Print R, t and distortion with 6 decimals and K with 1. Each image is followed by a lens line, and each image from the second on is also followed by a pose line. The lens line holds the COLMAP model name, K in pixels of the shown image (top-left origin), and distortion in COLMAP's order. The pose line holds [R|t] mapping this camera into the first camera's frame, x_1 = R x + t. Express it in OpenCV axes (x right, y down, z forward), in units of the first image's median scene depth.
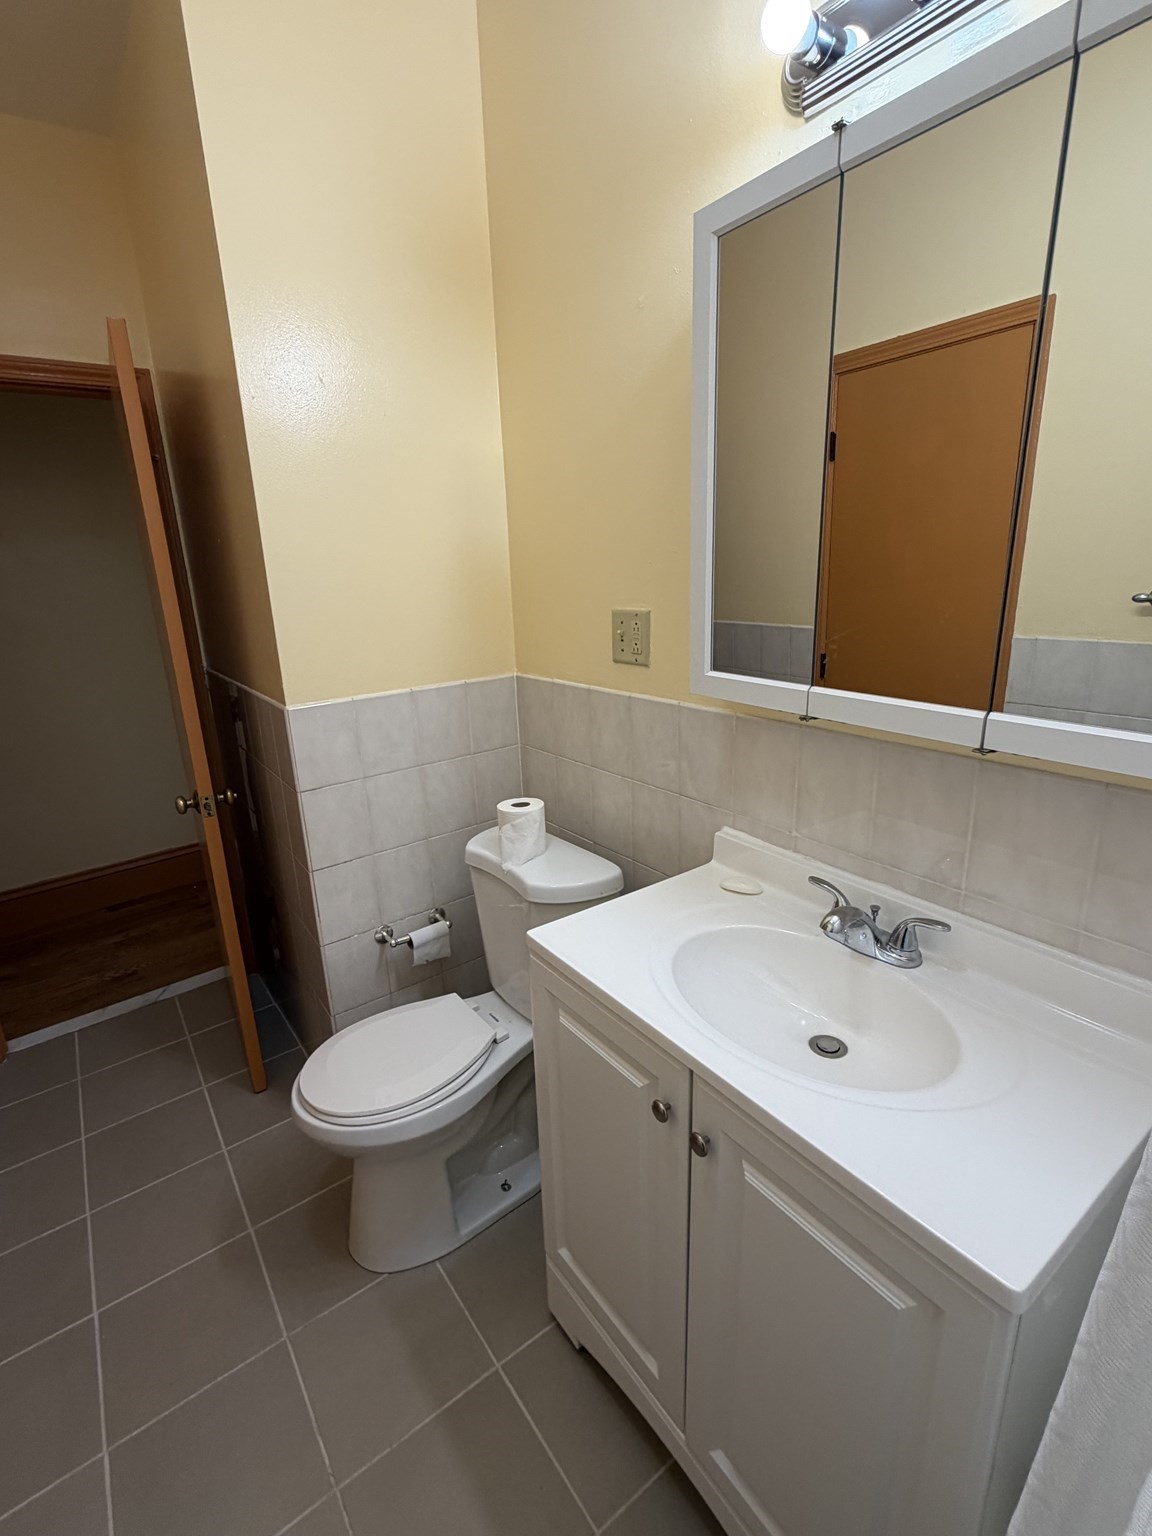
lens RADIAL K [[707.3, 0, 578.9], [0, 707.3, 763.5], [0, 0, 1]] dist [-0.005709, 0.001324]
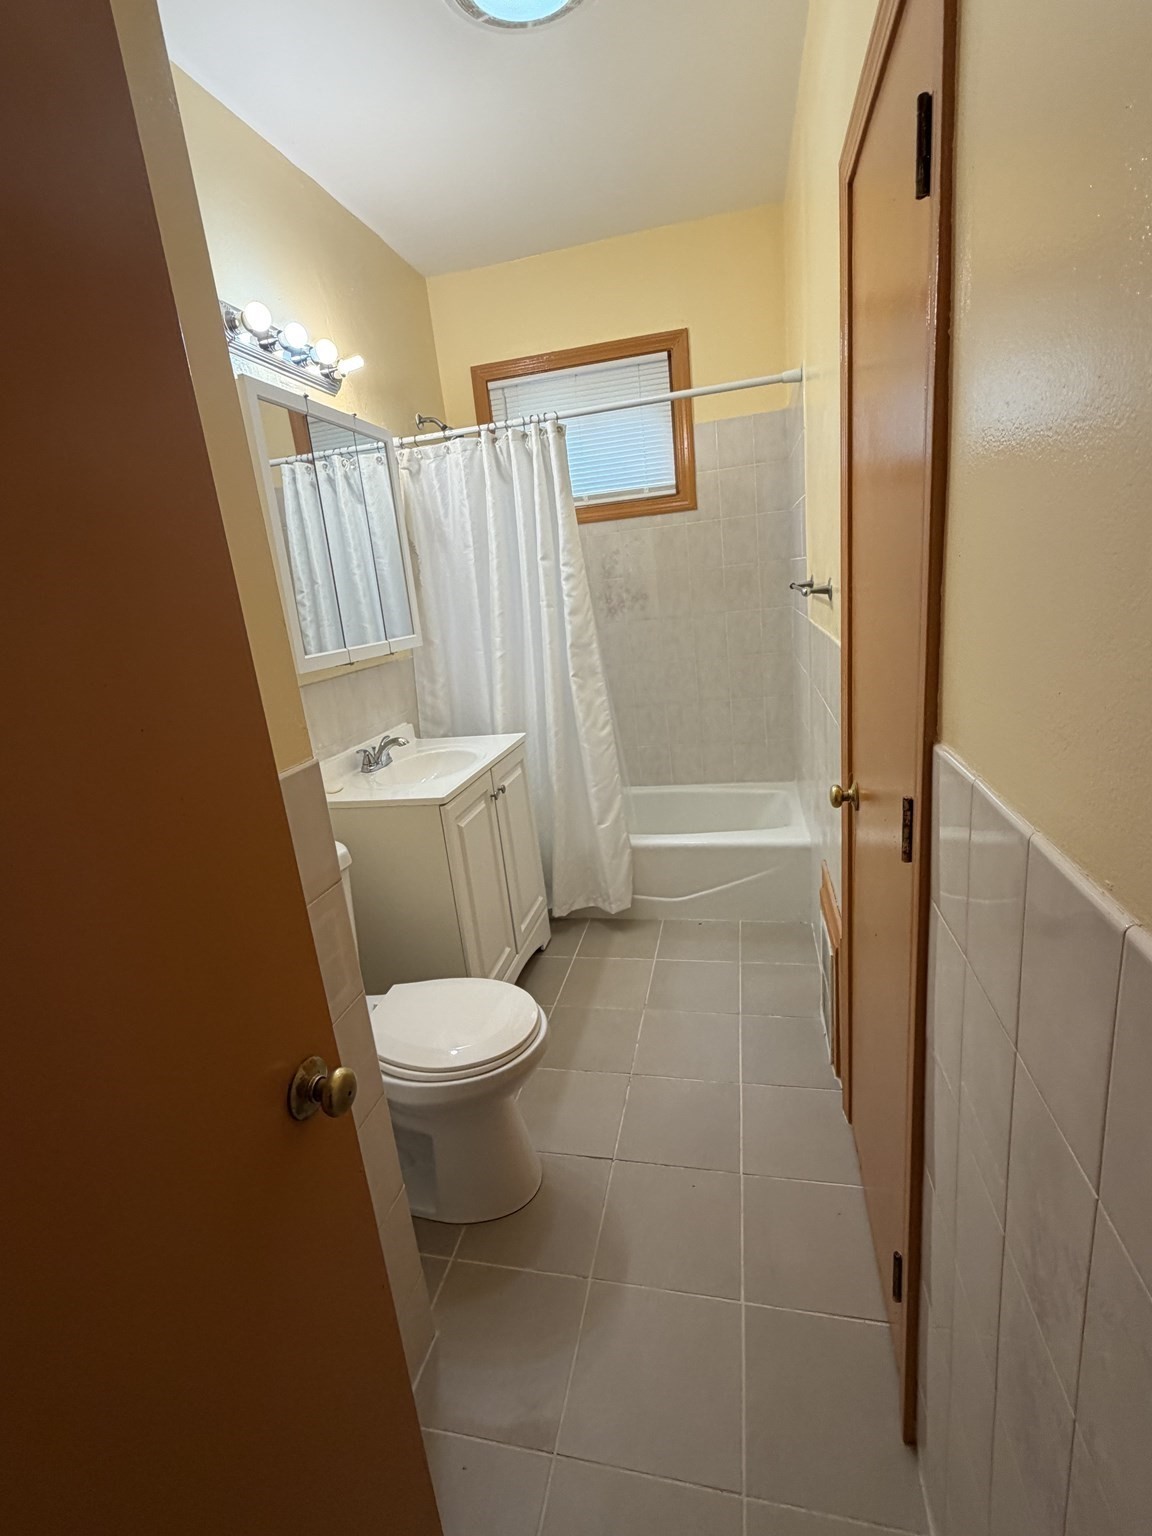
lens RADIAL K [[707.3, 0, 572.3], [0, 707.3, 767.4], [0, 0, 1]] dist [-0.005709, 0.001324]
pose [[-0.651587, -0.090629, 0.753140, -1.159419], [0.324439, 0.864153, 0.384680, -0.270450], [-0.685692, 0.495000, -0.533668, 1.280132]]
